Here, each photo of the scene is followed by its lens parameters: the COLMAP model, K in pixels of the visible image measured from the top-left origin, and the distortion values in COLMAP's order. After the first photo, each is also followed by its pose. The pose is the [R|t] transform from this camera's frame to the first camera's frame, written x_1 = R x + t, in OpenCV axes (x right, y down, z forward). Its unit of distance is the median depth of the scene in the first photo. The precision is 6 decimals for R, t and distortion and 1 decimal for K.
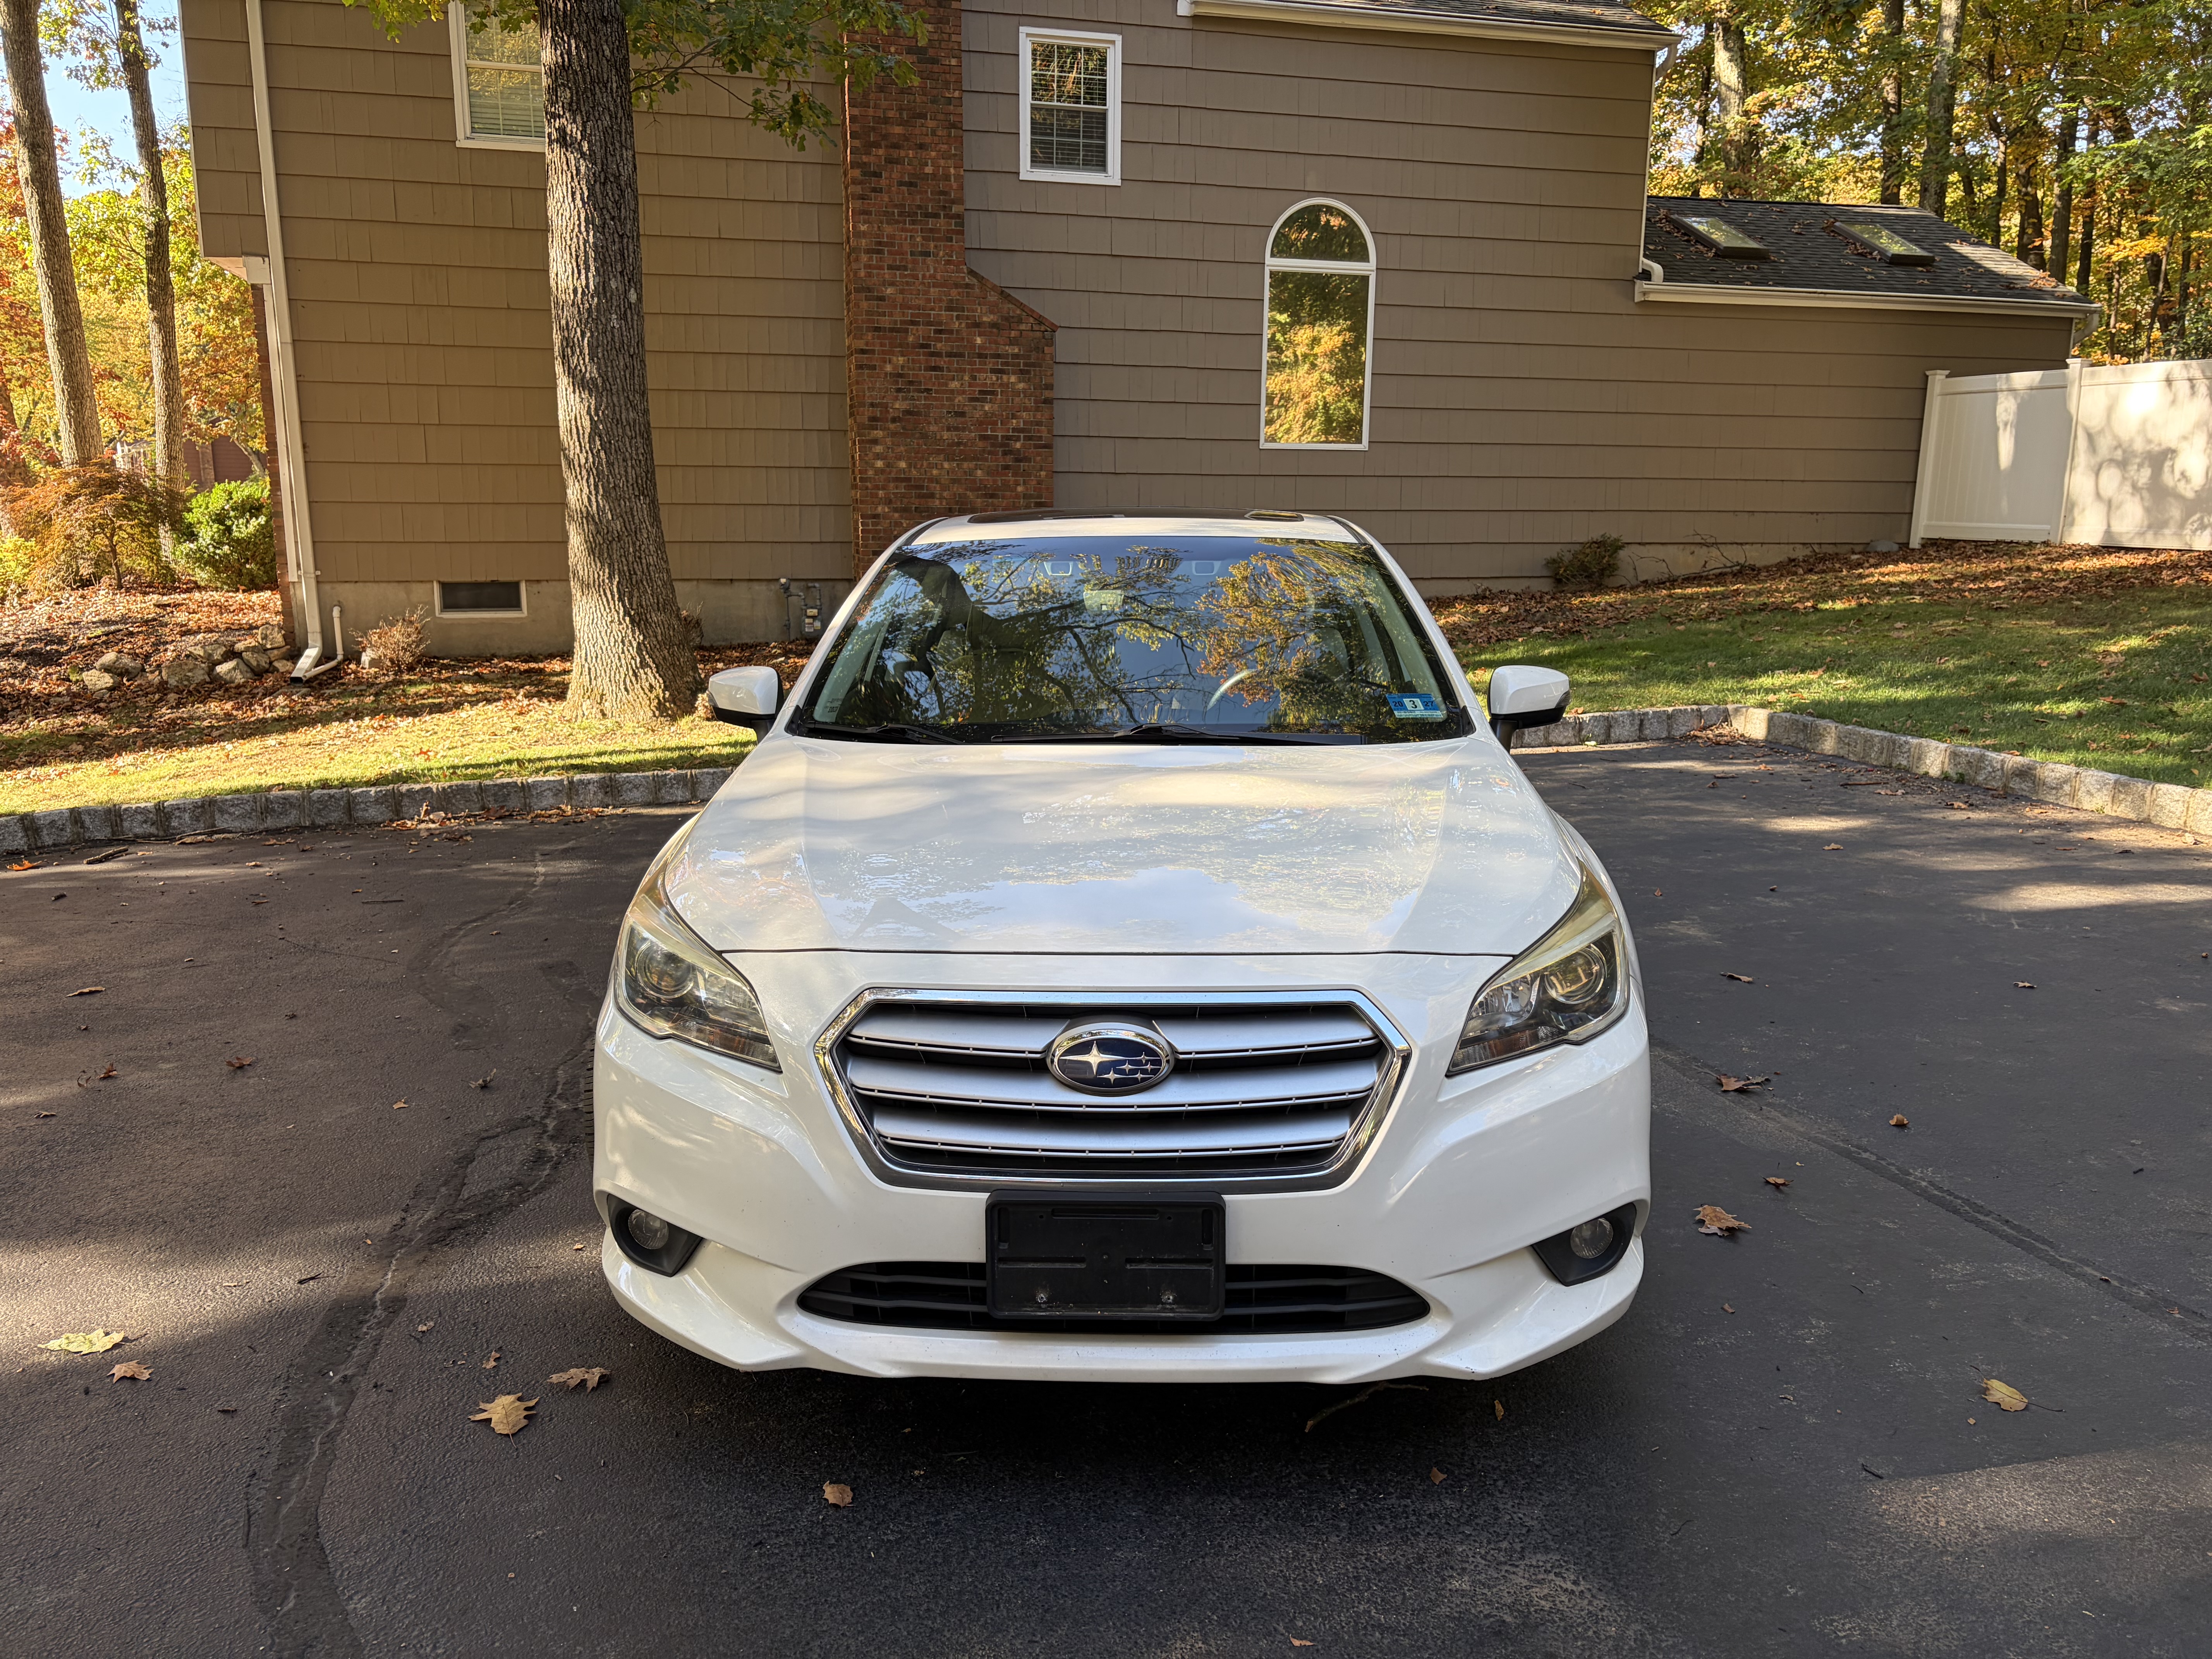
lens RADIAL K [[1670.7, 0, 1108.2], [0, 1670.7, 826.4], [0, 0, 1]] dist [0.041185, -0.041627]
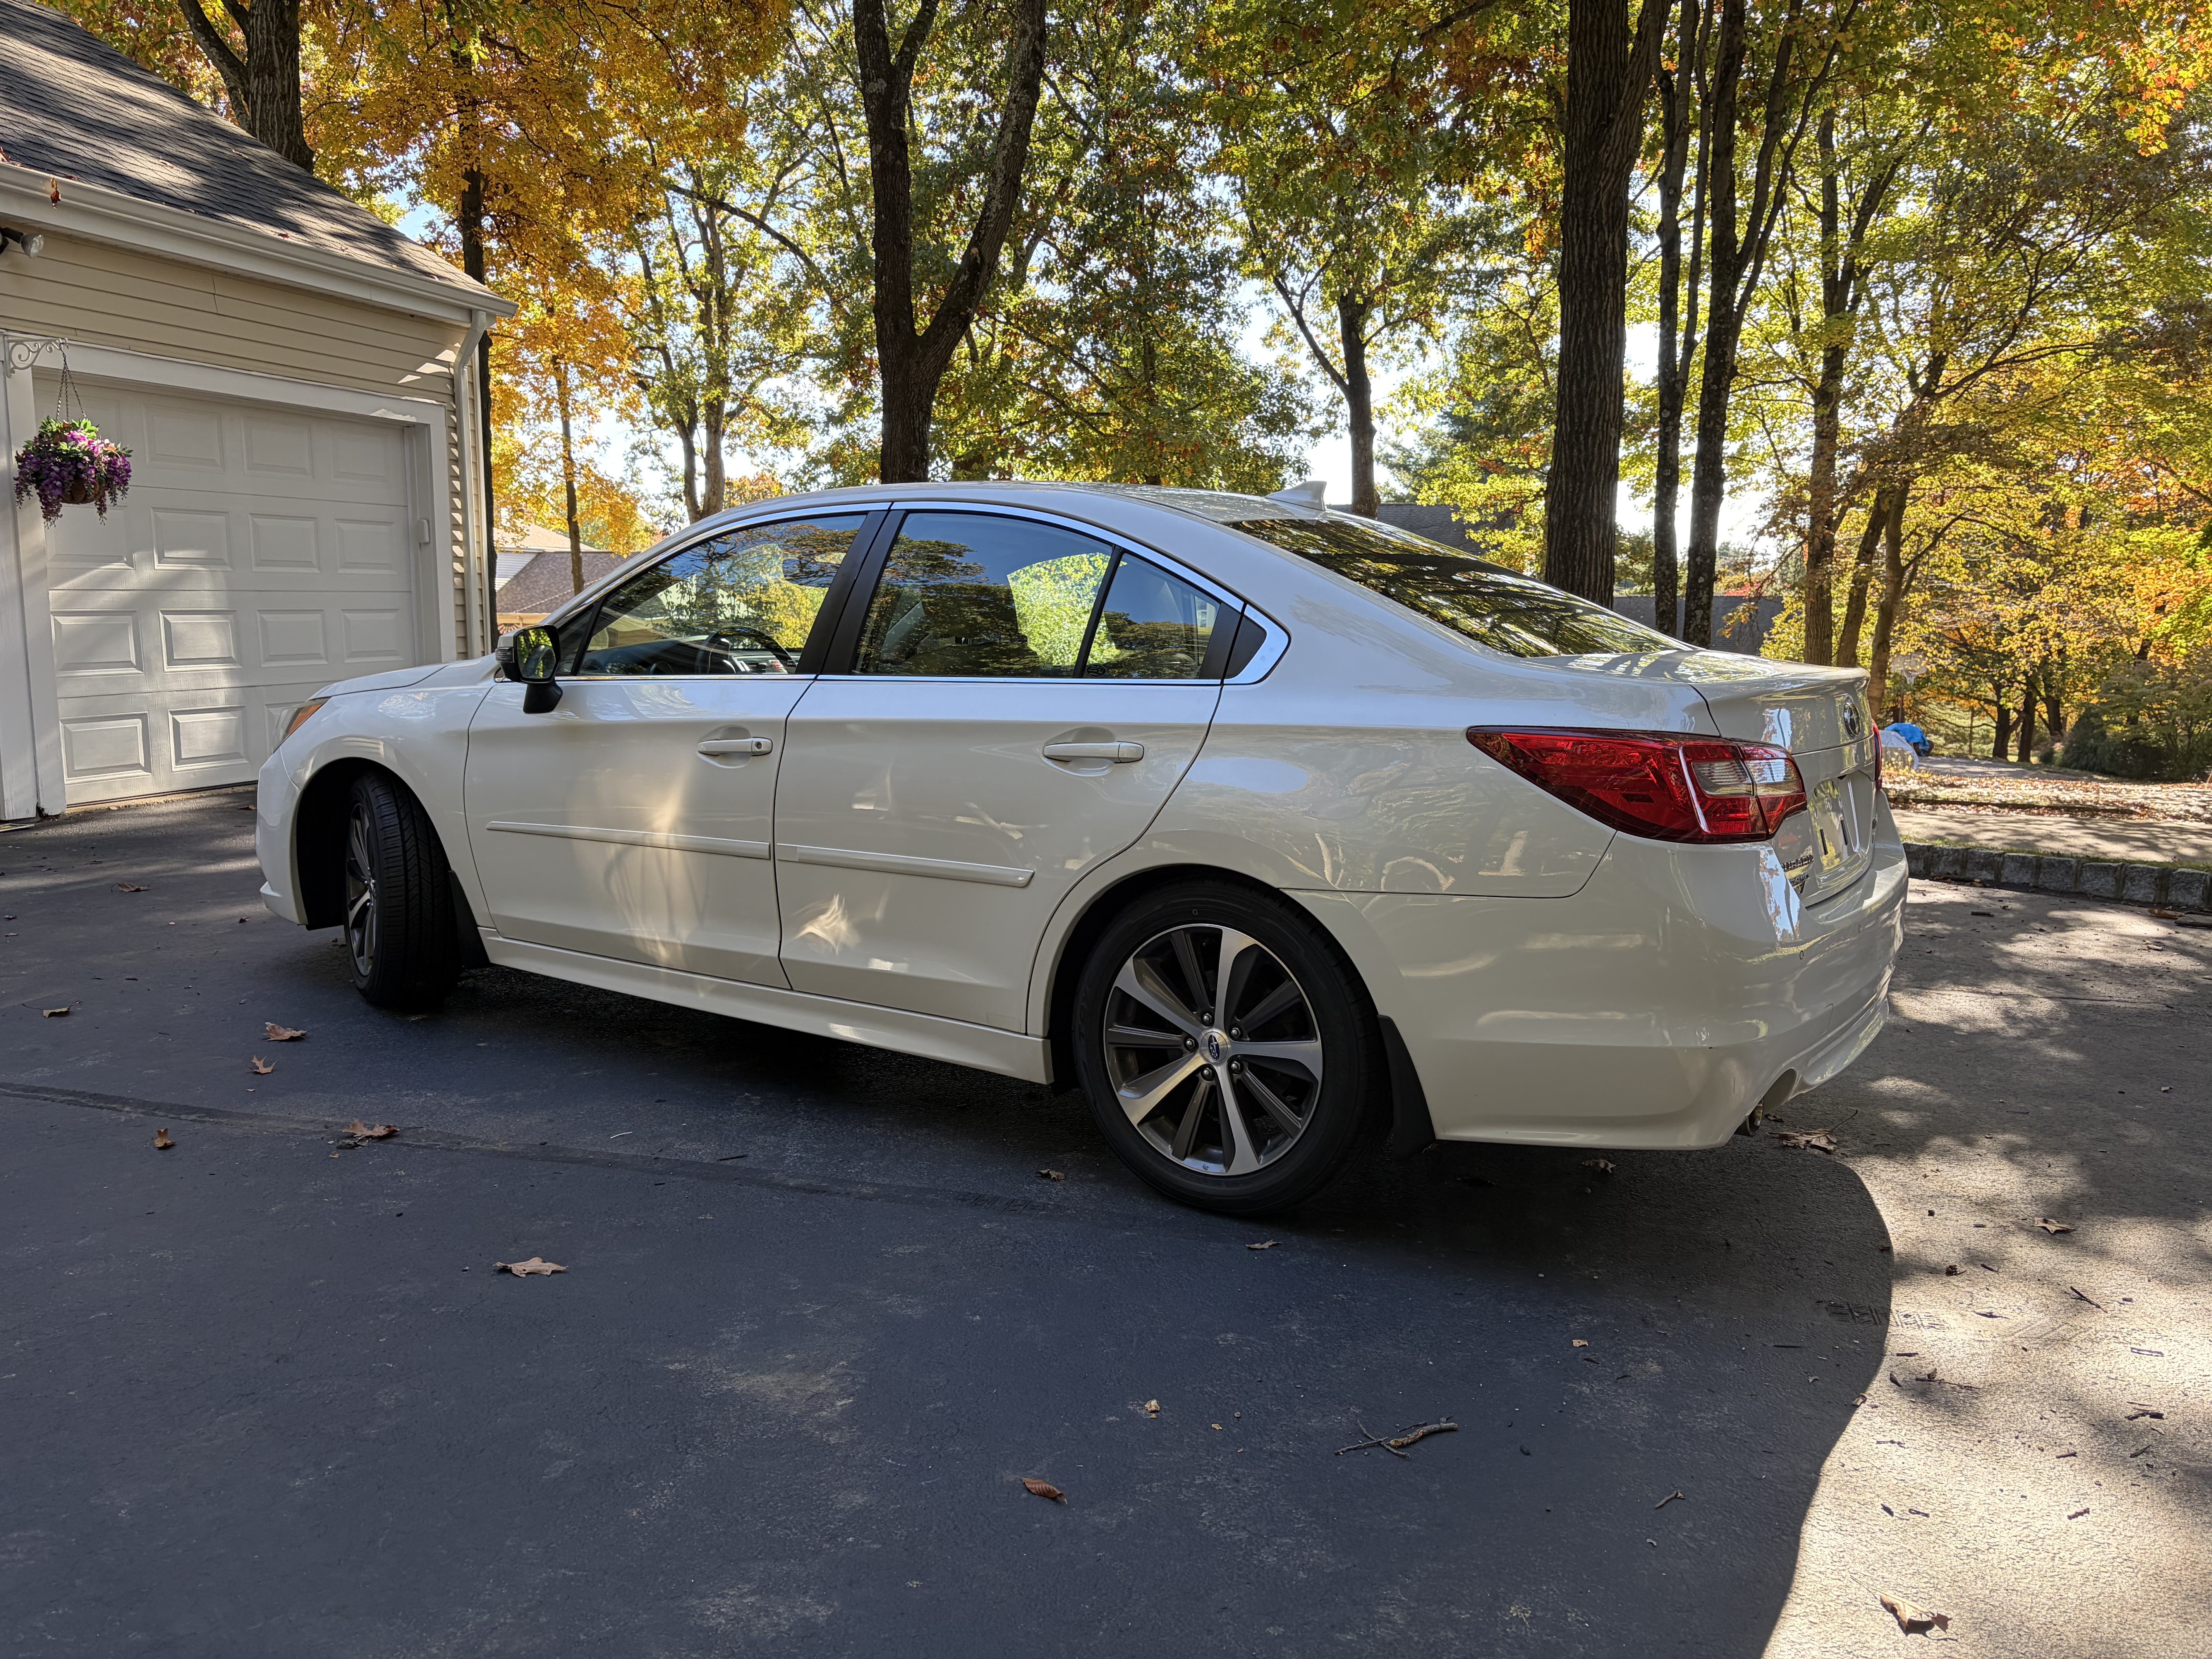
lens RADIAL K [[1670.7, 0, 1106.5], [0, 1670.7, 835.1], [0, 0, 1]] dist [0.041185, -0.041627]
pose [[-0.529738, 0.107118, -0.841370, 0.462276], [-0.169461, 0.958624, 0.228741, -0.130913], [0.831060, 0.263753, -0.489667, 0.889910]]
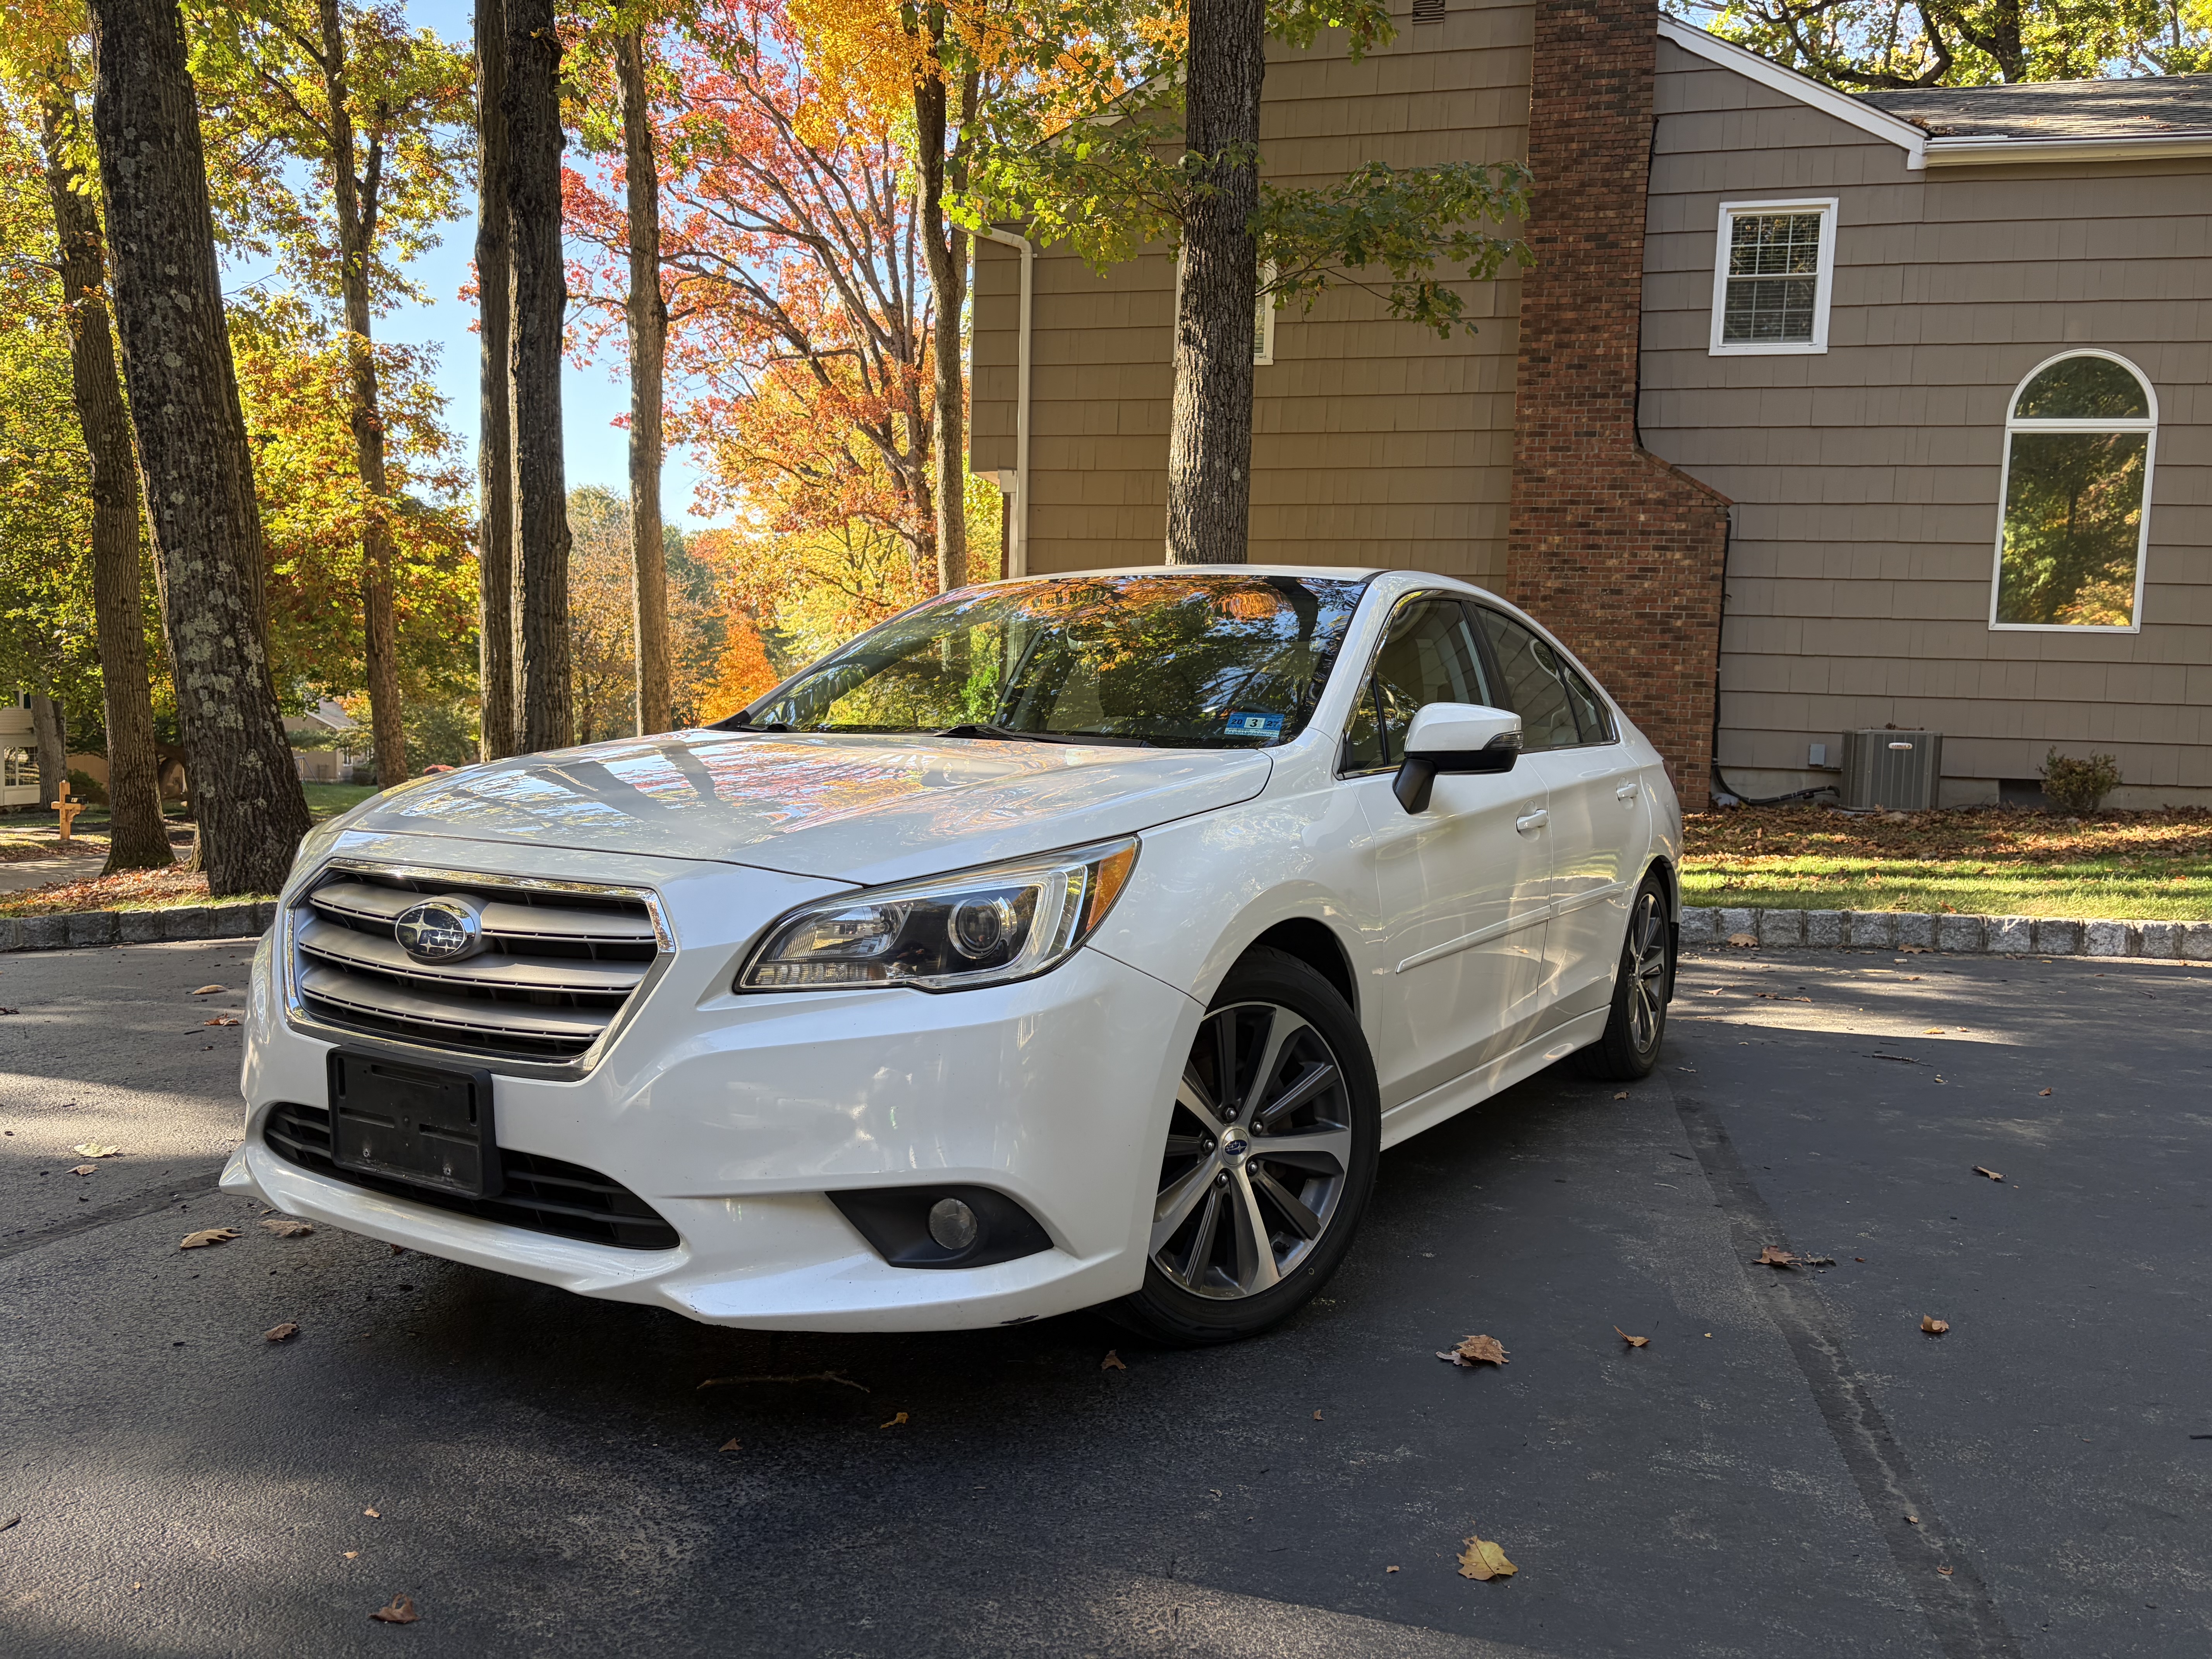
lens RADIAL K [[1670.7, 0, 1112.7], [0, 1670.7, 841.9], [0, 0, 1]] dist [0.041185, -0.041627]
pose [[0.876985, 0.059926, -0.476767, 0.244395], [-0.117739, 0.988746, -0.092295, 0.037249], [0.465871, 0.137075, 0.874171, 0.077135]]
